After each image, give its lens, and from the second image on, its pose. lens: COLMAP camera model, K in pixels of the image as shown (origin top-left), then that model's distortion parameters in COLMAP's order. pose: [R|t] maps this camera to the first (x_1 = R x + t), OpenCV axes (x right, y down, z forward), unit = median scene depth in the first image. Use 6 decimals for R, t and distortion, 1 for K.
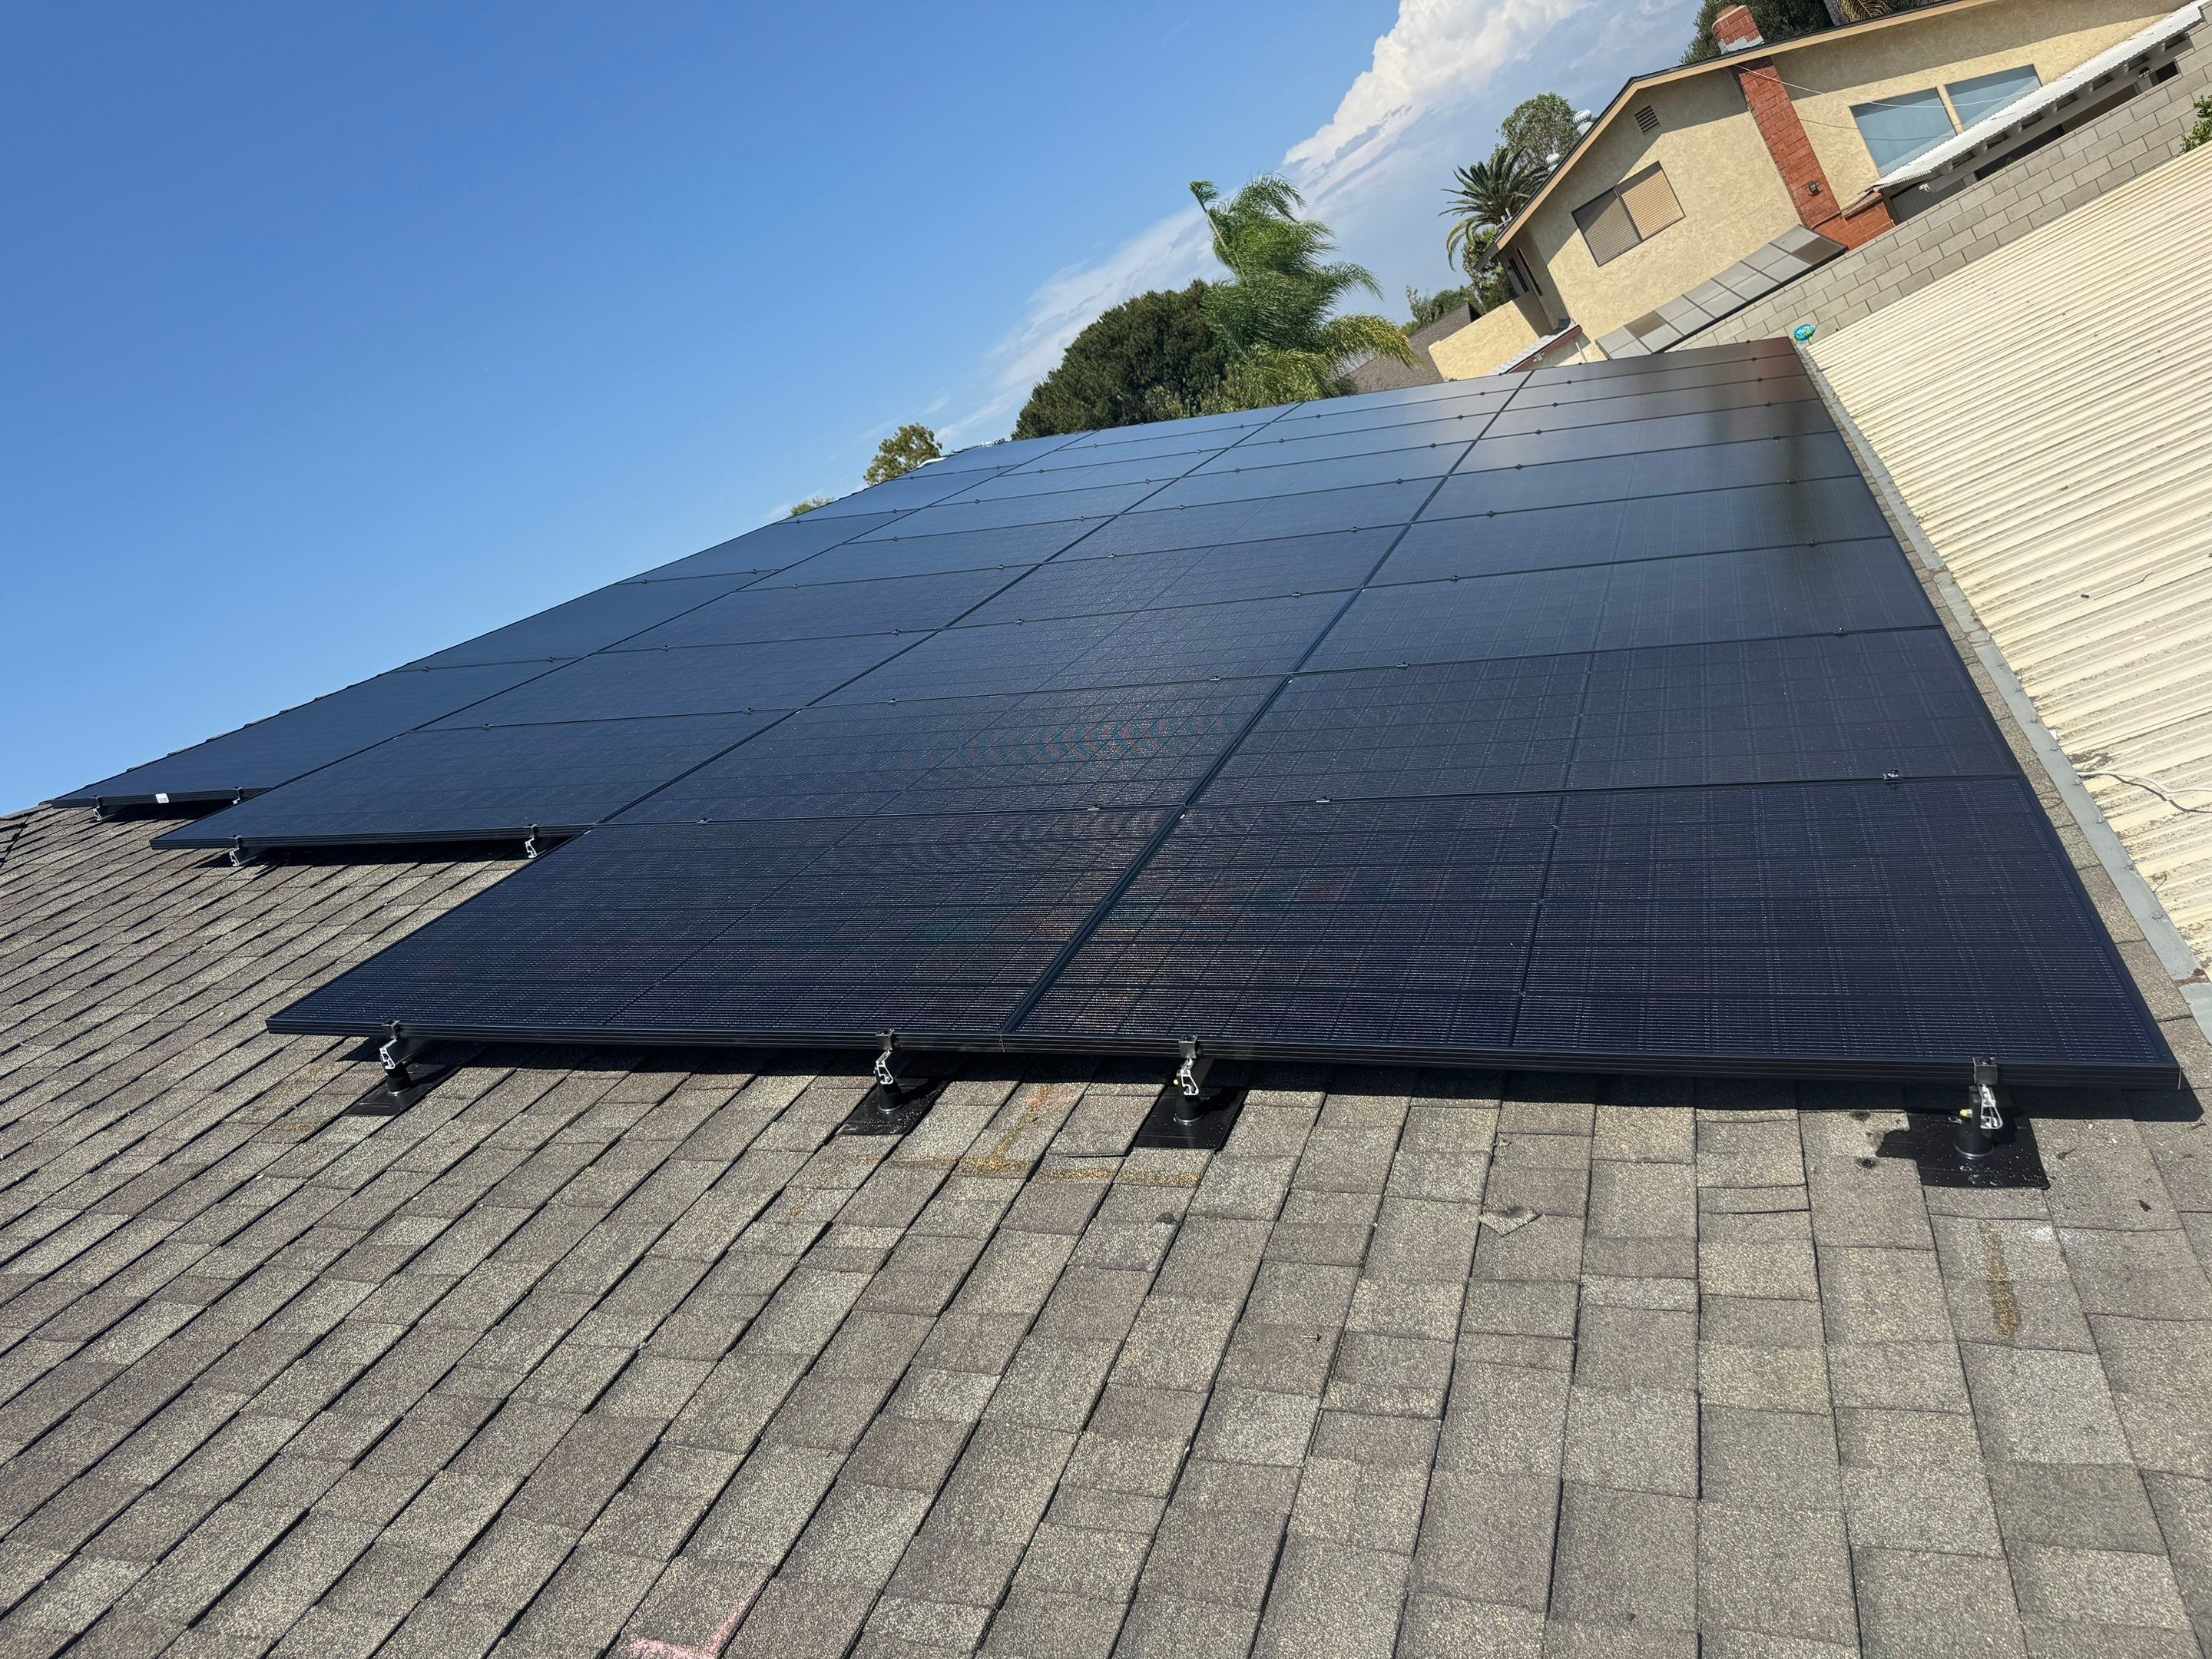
lens RADIAL K [[1556.6, 0, 1096.1], [0, 1556.6, 828.6], [0, 0, 1]] dist [0.037334, -0.048707]
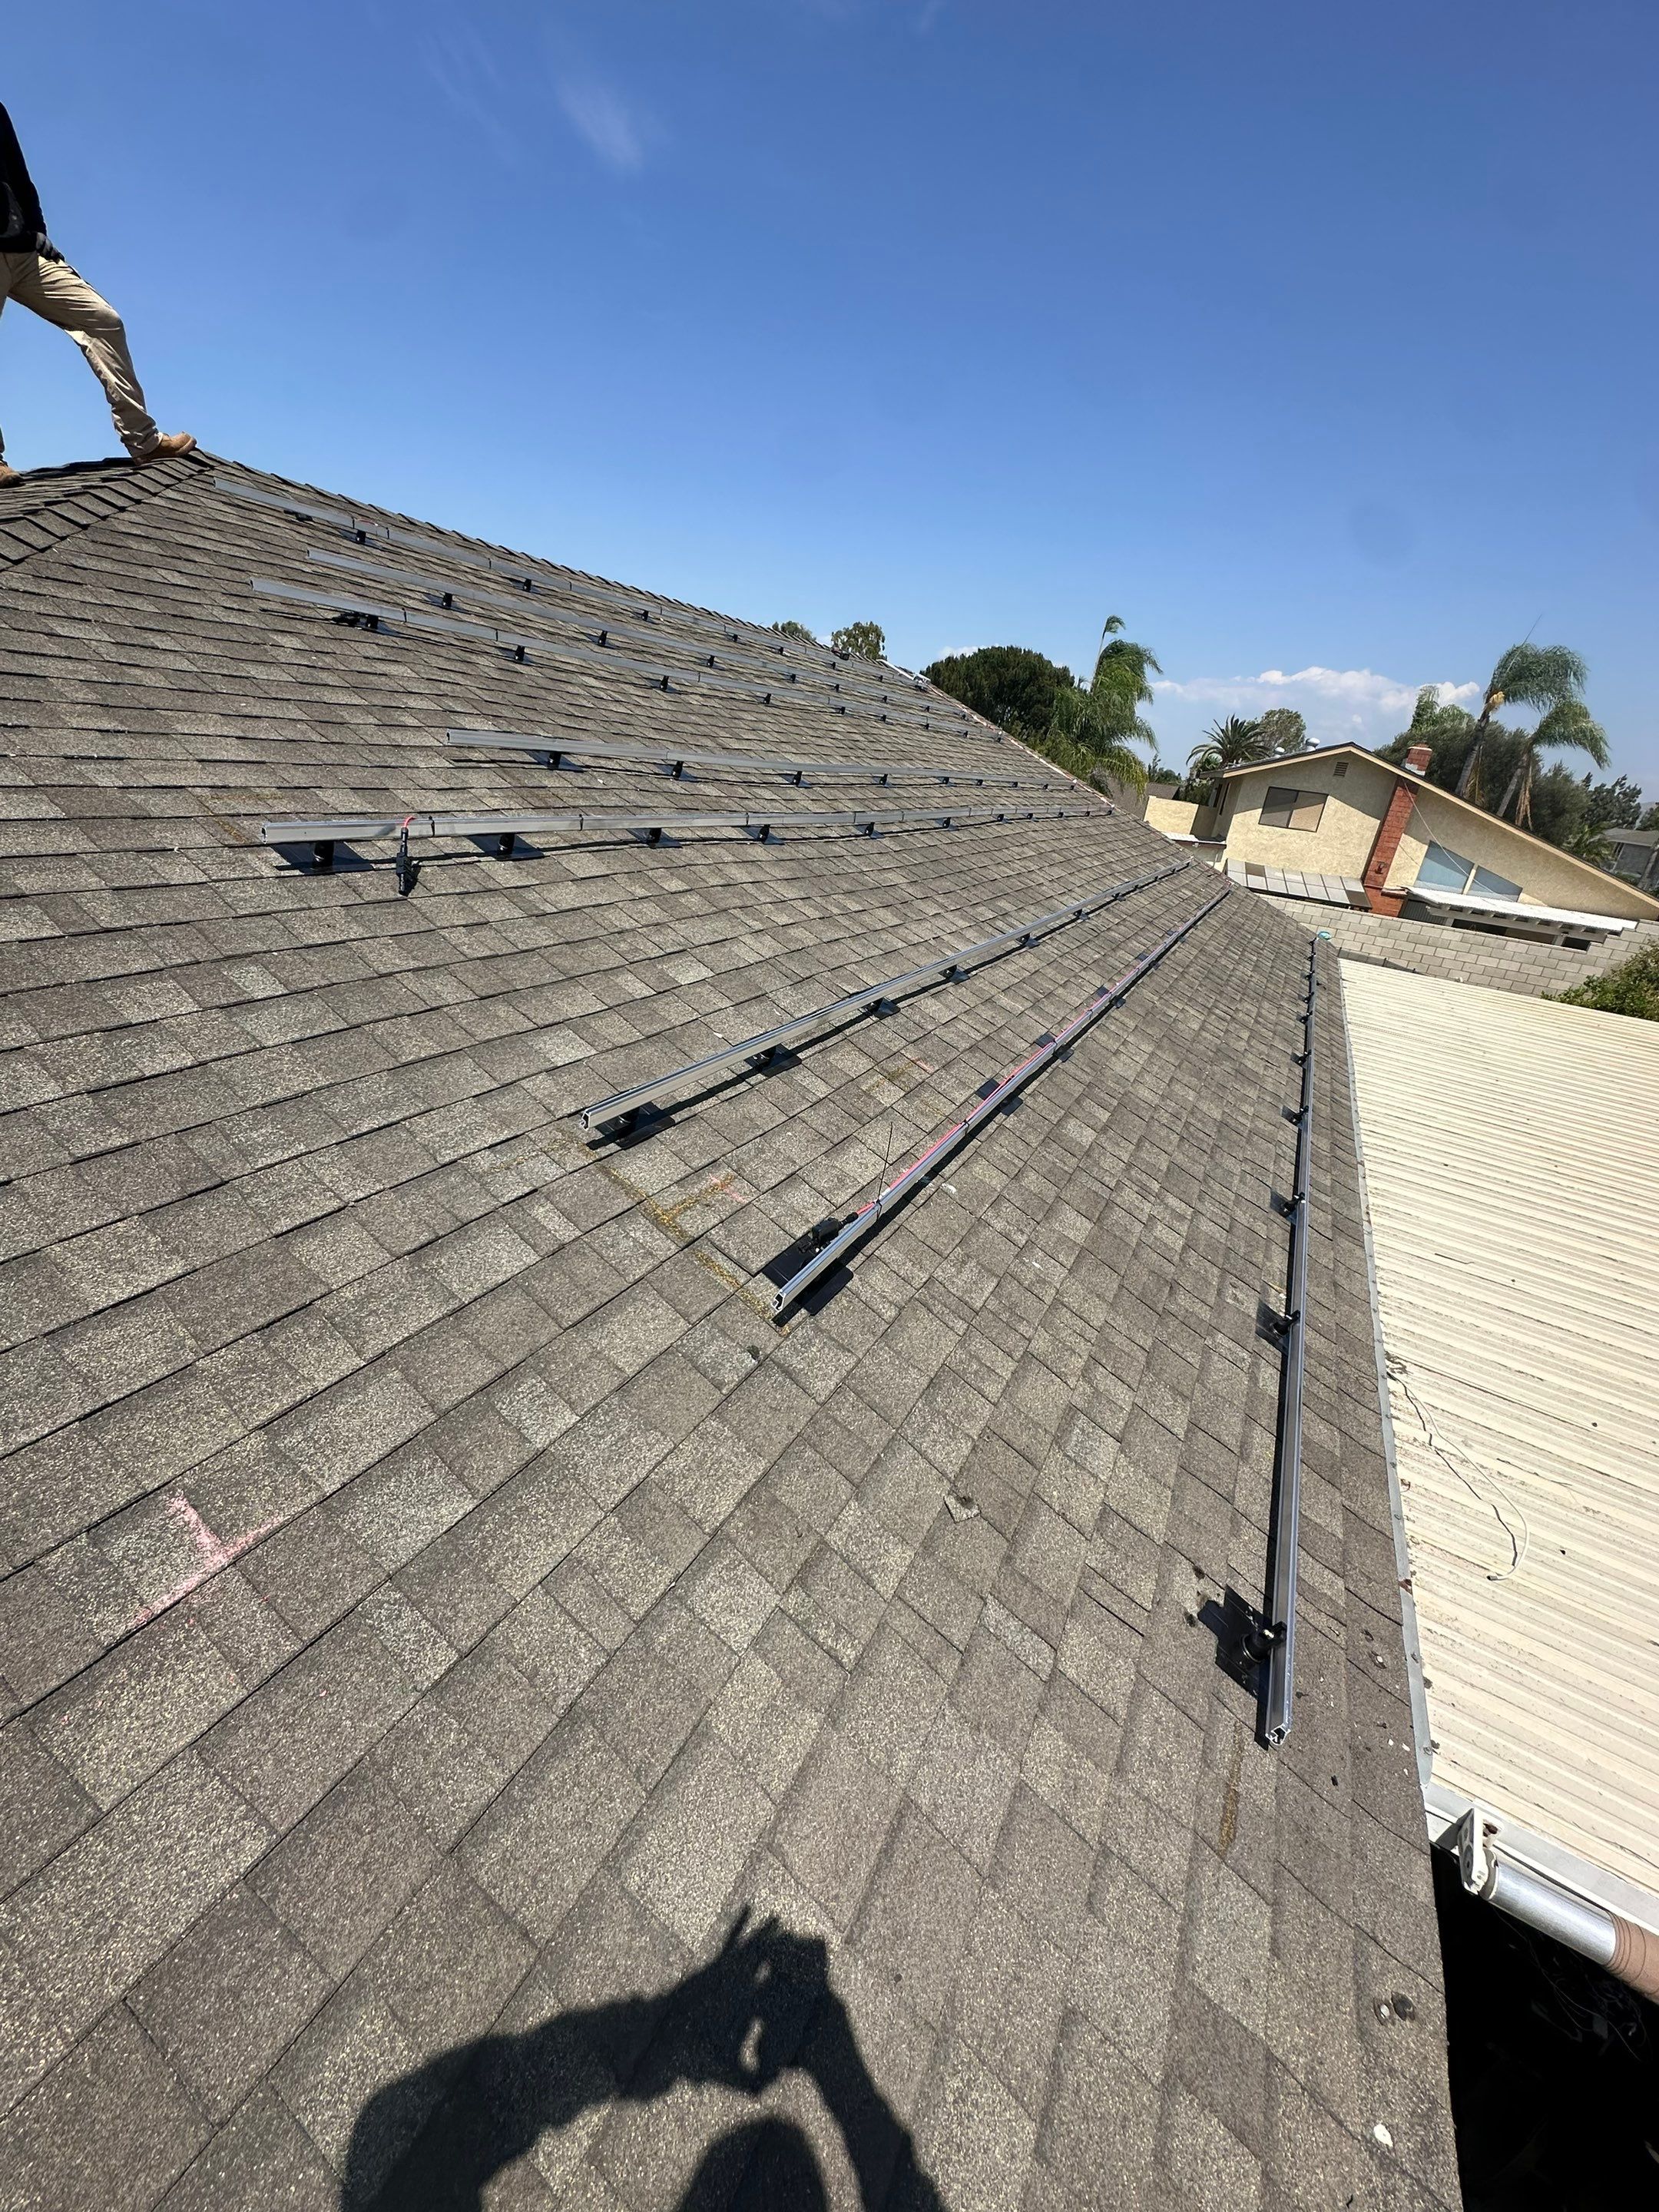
lens RADIAL K [[881.5, 0, 831.4], [0, 881.5, 1106.5], [0, 0, 1]] dist [-0.004544, 0.001156]
pose [[0.792649, 0.590055, 0.153437, -0.084287], [-0.609383, 0.774605, 0.169235, -0.043702], [-0.018995, -0.227645, 0.973559, 0.199843]]
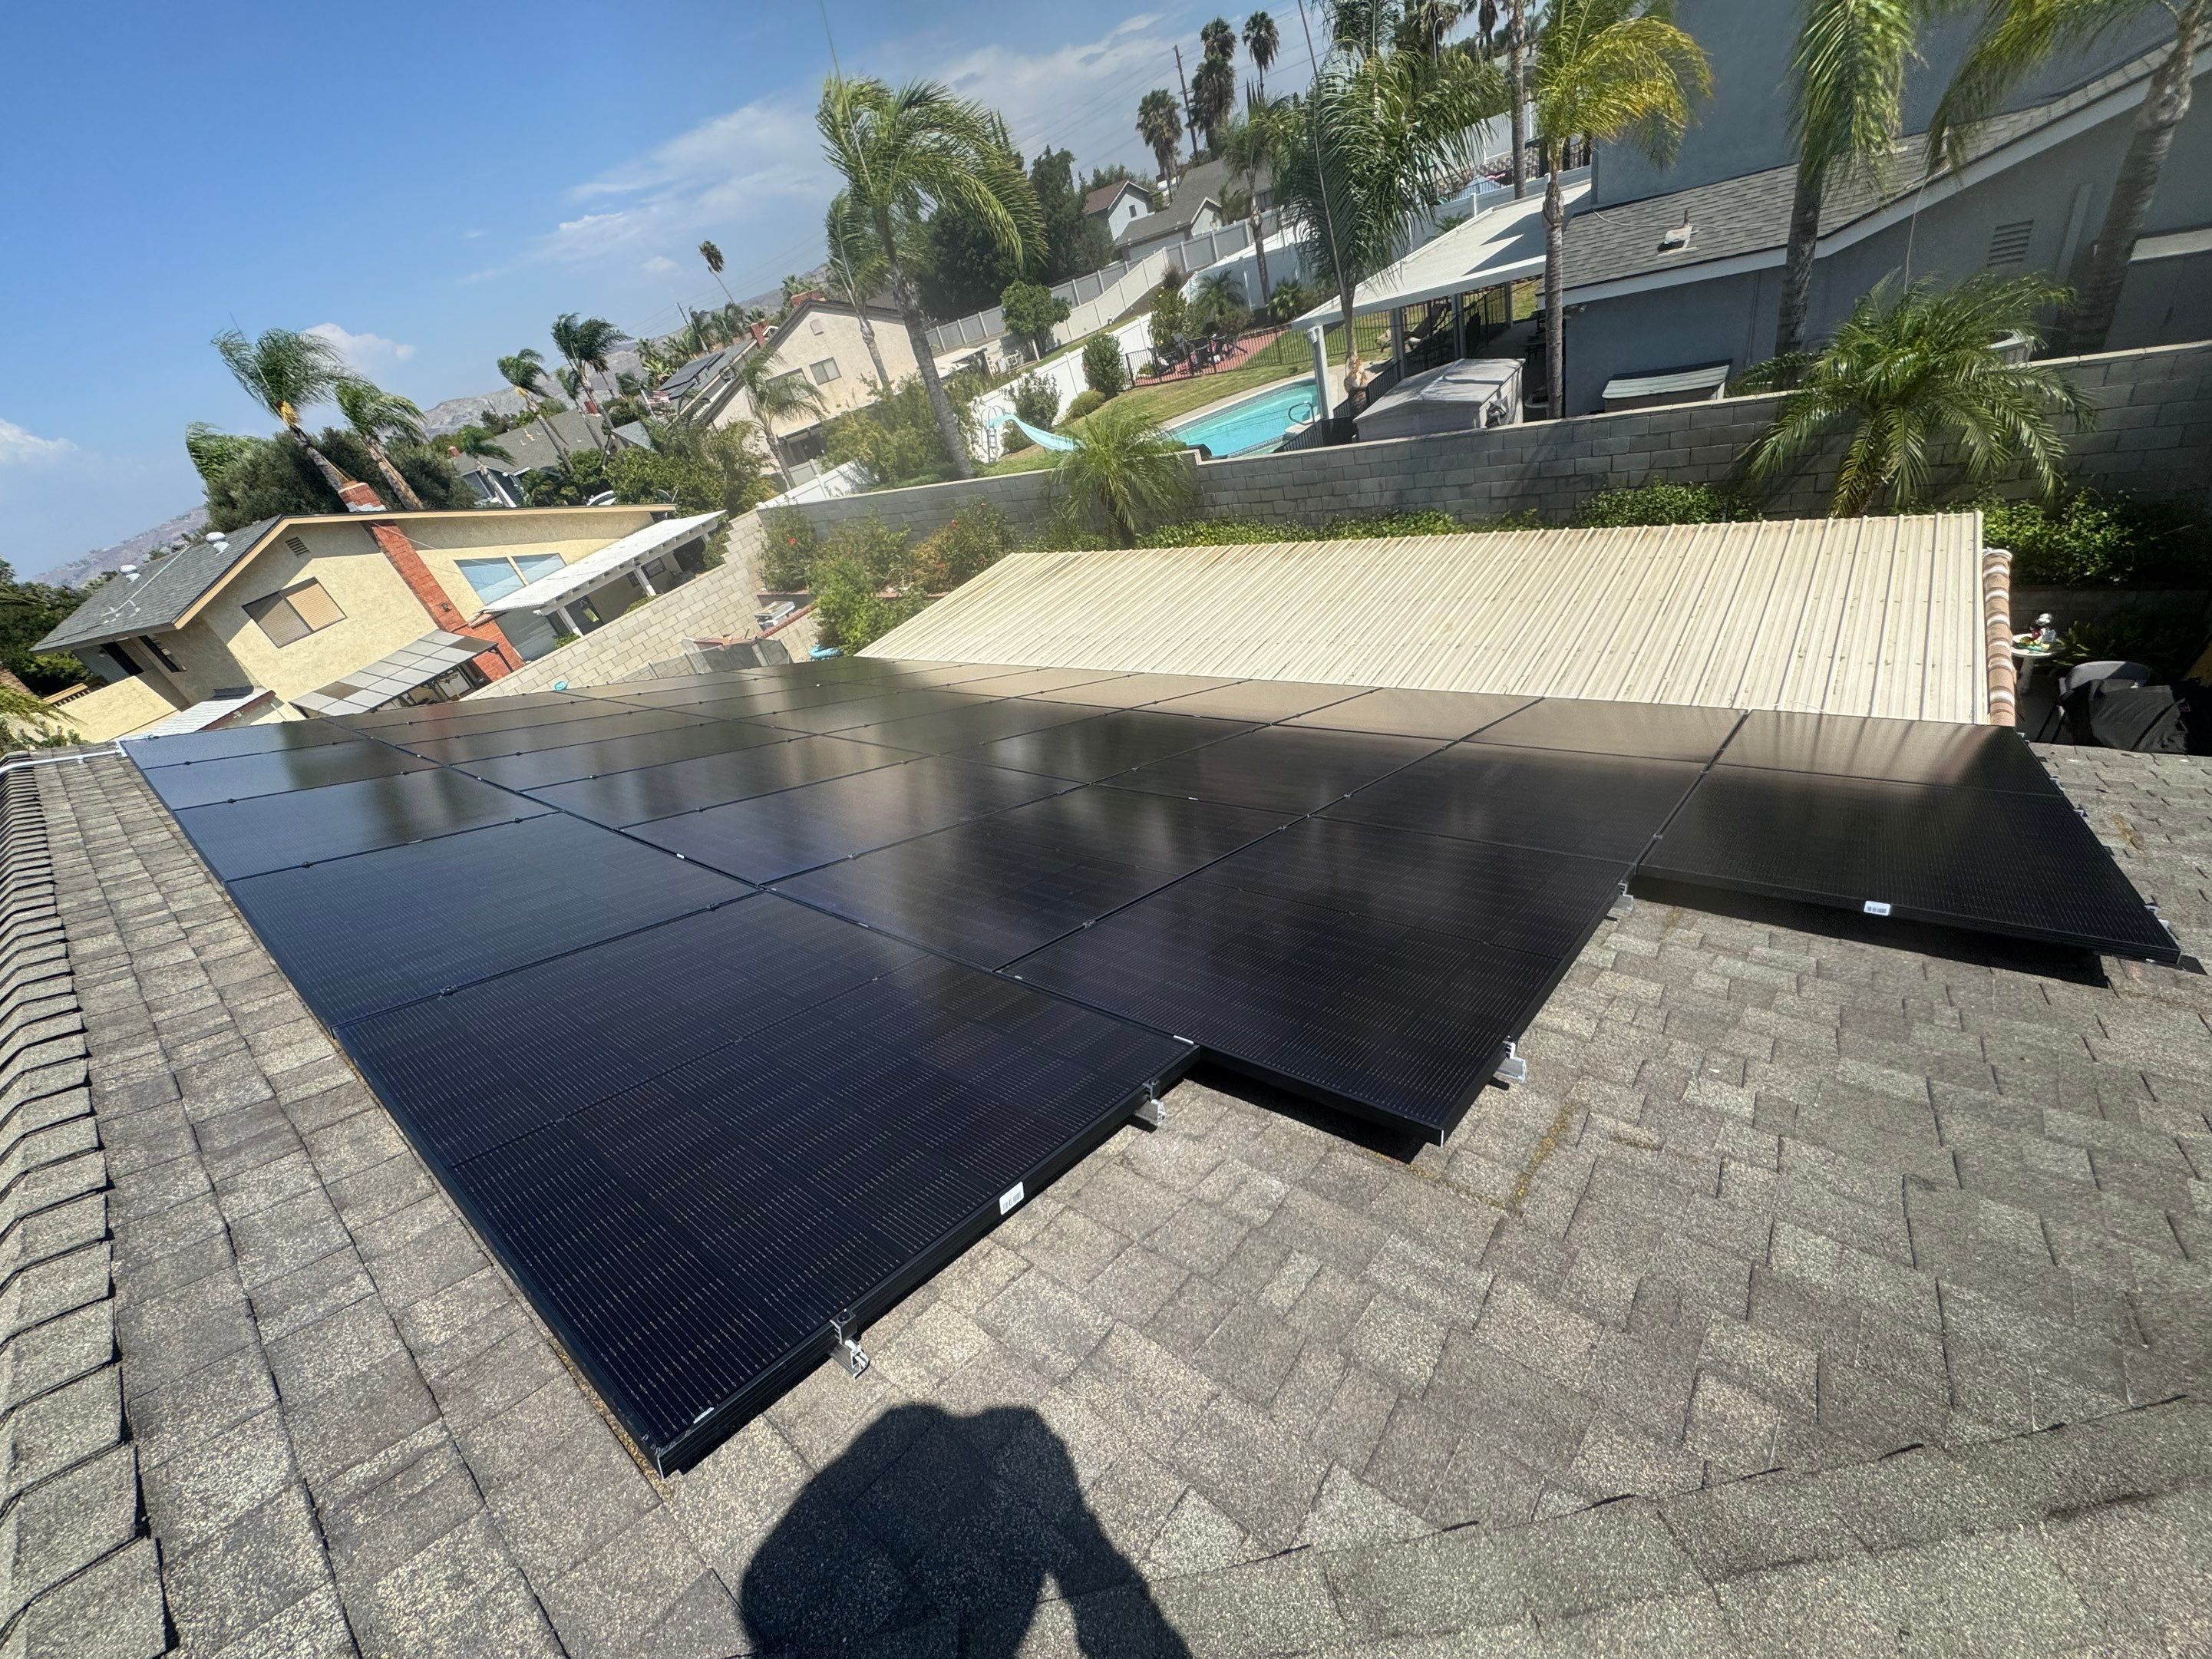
lens RADIAL K [[884.6, 0, 1105.0], [0, 884.6, 826.1], [0, 0, 1]] dist [-0.002673, 0.000526]
pose [[0.337697, -0.123864, 0.933069, -1.459869], [0.299357, 0.953966, 0.018294, -0.212227], [-0.892382, 0.273143, 0.359231, 1.481035]]
